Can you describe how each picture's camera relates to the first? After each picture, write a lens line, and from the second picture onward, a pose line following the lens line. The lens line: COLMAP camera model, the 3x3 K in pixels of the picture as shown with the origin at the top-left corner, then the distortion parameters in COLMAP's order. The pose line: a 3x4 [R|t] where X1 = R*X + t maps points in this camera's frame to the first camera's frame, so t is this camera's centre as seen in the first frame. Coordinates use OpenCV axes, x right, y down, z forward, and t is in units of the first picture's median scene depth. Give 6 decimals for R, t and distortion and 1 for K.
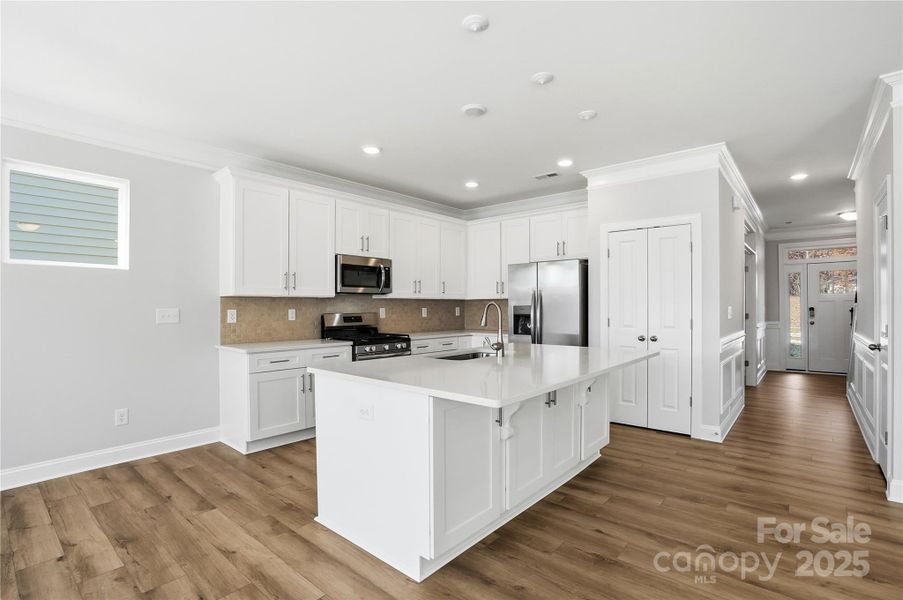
lens RADIAL K [[427.7, 0, 454.1], [0, 427.7, 305.7], [0, 0, 1]] dist [-0.066224, 0.029551]
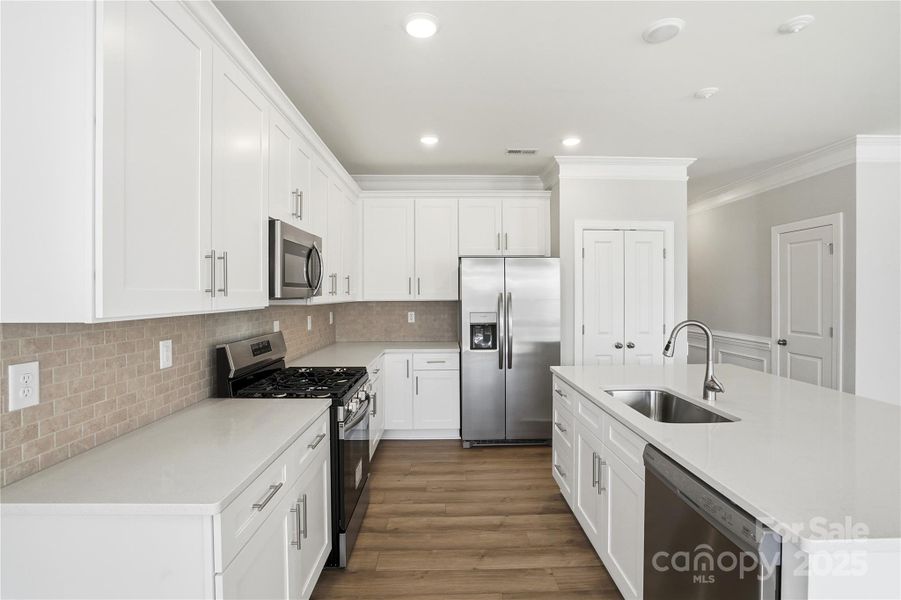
lens RADIAL K [[424.9, 0, 451.9], [0, 424.9, 301.8], [0, 0, 1]] dist [-0.065494, 0.027928]
pose [[0.746681, -0.010541, 0.665098, -0.425830], [-0.000201, 0.999871, 0.016072, -0.033594], [-0.665182, -0.012135, 0.746583, 0.504136]]
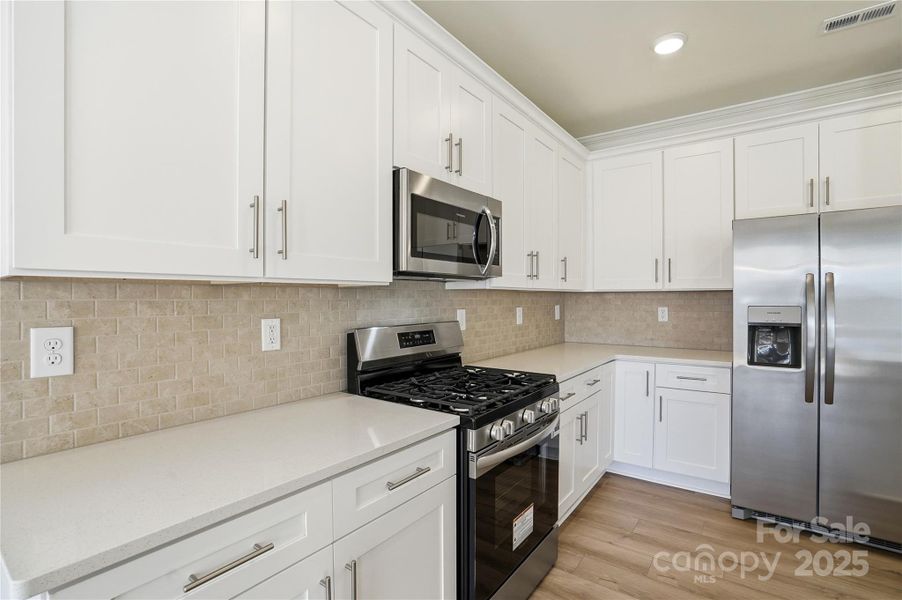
lens RADIAL K [[425.4, 0, 452.4], [0, 425.4, 301.8], [0, 0, 1]] dist [-0.065494, 0.027928]
pose [[0.997030, 0.000716, 0.077013, -0.250214], [-0.001515, 0.999946, 0.010317, -0.009029], [-0.077001, -0.010403, 0.996977, 0.618703]]
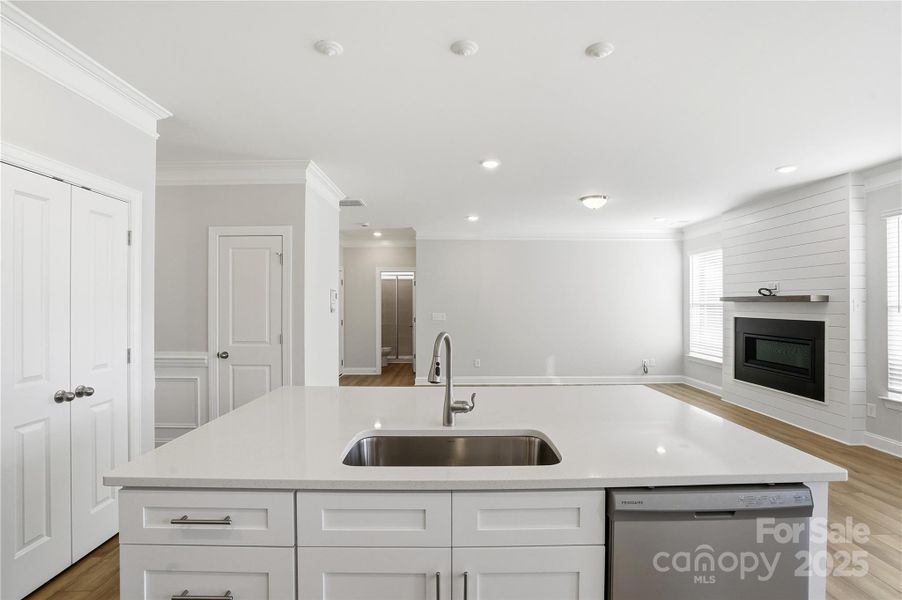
lens RADIAL K [[421.2, 0, 453.2], [0, 421.2, 305.4], [0, 0, 1]] dist [-0.065288, 0.028528]
pose [[-0.656037, 0.001082, 0.754728, -0.214231], [0.002543, 0.999996, 0.000778, -0.029308], [-0.754725, 0.002430, -0.656037, 0.891290]]
